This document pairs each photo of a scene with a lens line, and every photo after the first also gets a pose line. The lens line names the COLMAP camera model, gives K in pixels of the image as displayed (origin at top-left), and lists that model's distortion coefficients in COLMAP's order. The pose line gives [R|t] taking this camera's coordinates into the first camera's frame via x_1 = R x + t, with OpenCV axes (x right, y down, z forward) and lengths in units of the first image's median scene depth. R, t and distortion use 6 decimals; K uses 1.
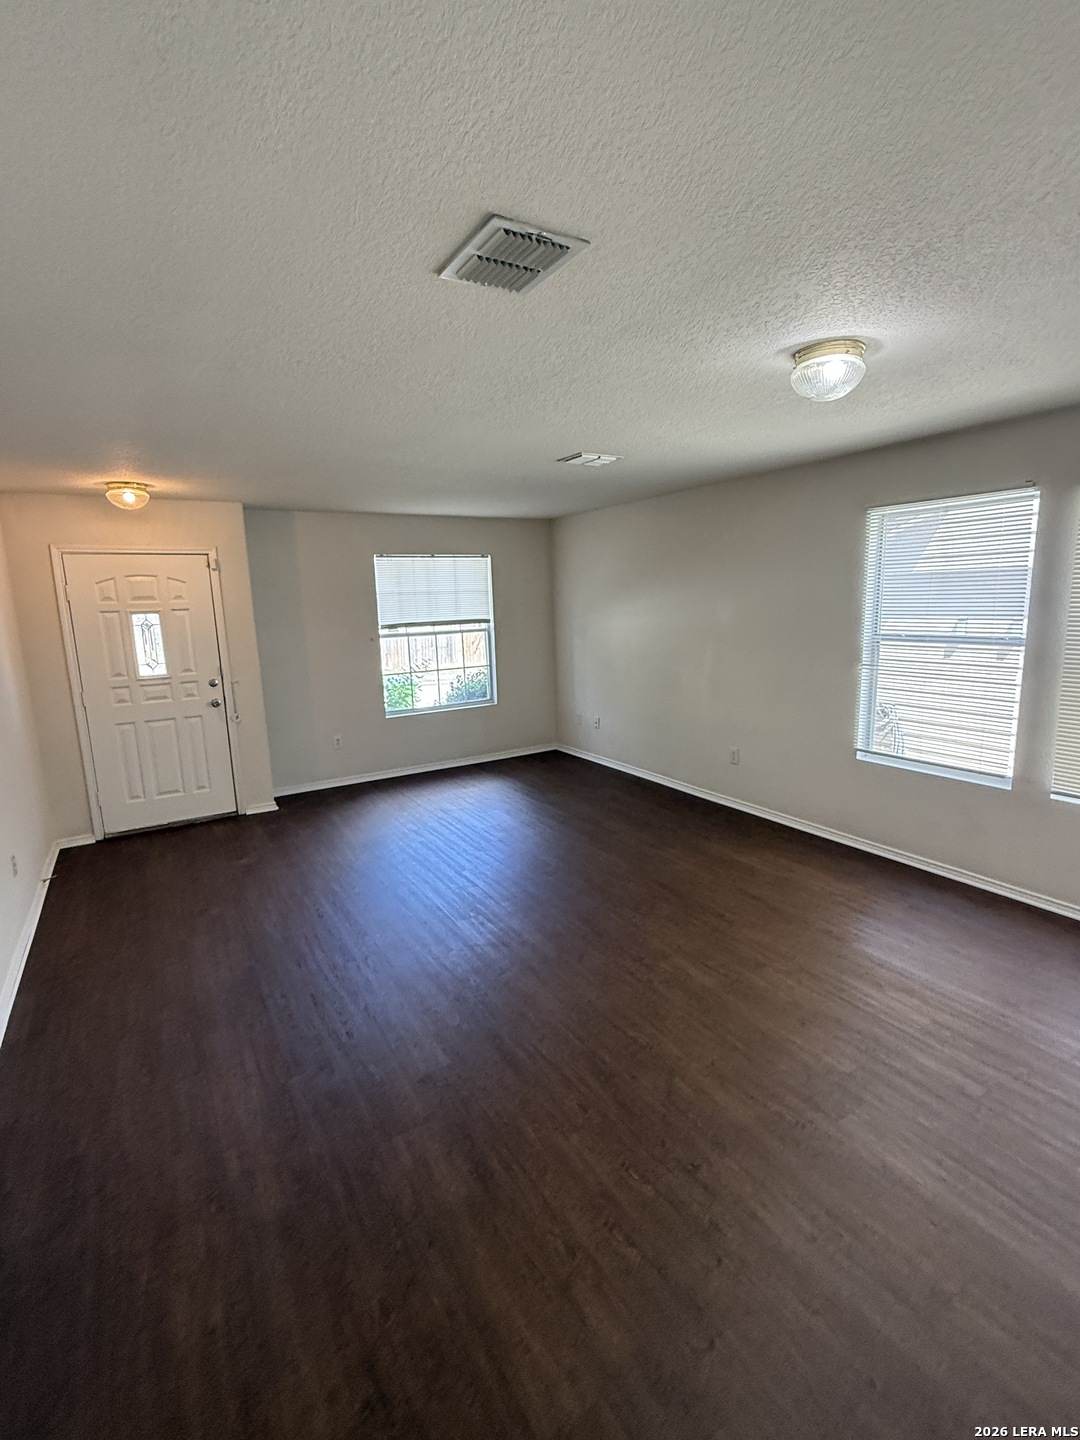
lens RADIAL K [[671.8, 0, 537.3], [0, 671.8, 719.0], [0, 0, 1]] dist [0.000662, 0.000170]
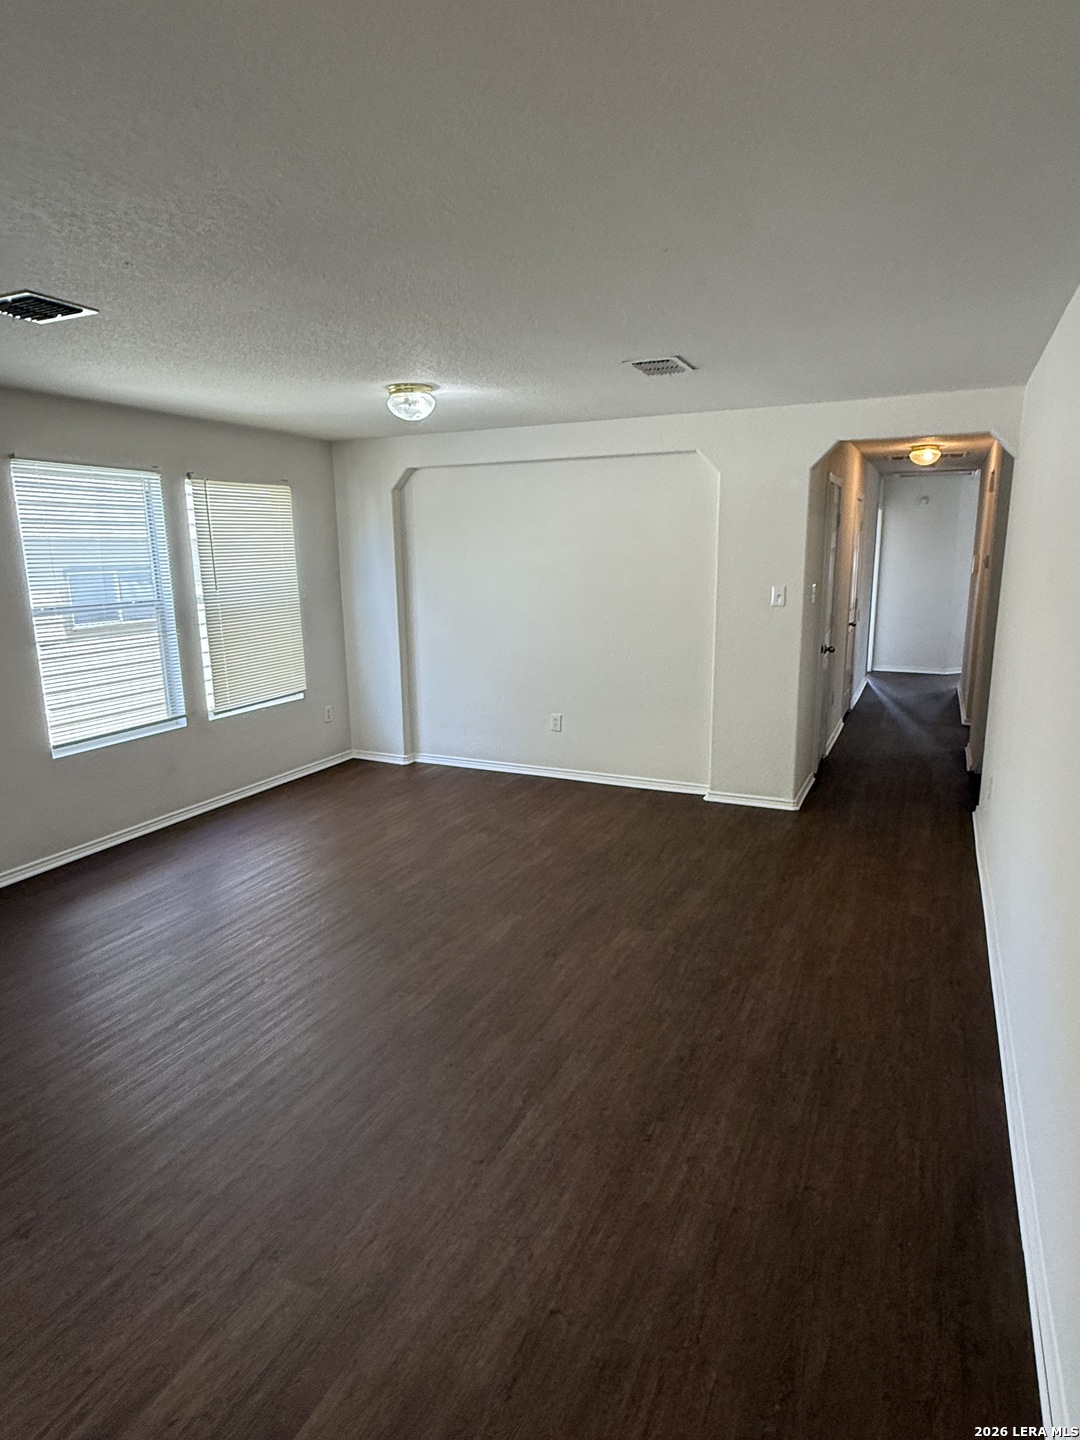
lens RADIAL K [[820.9, 0, 540.0], [0, 820.9, 720.0], [0, 0, 1]] dist [0.001120, -0.000041]
pose [[-0.553625, -0.135902, 0.821602, -0.871528], [0.180614, 0.943516, 0.277772, -0.202472], [-0.812944, 0.302174, -0.497808, 1.256636]]
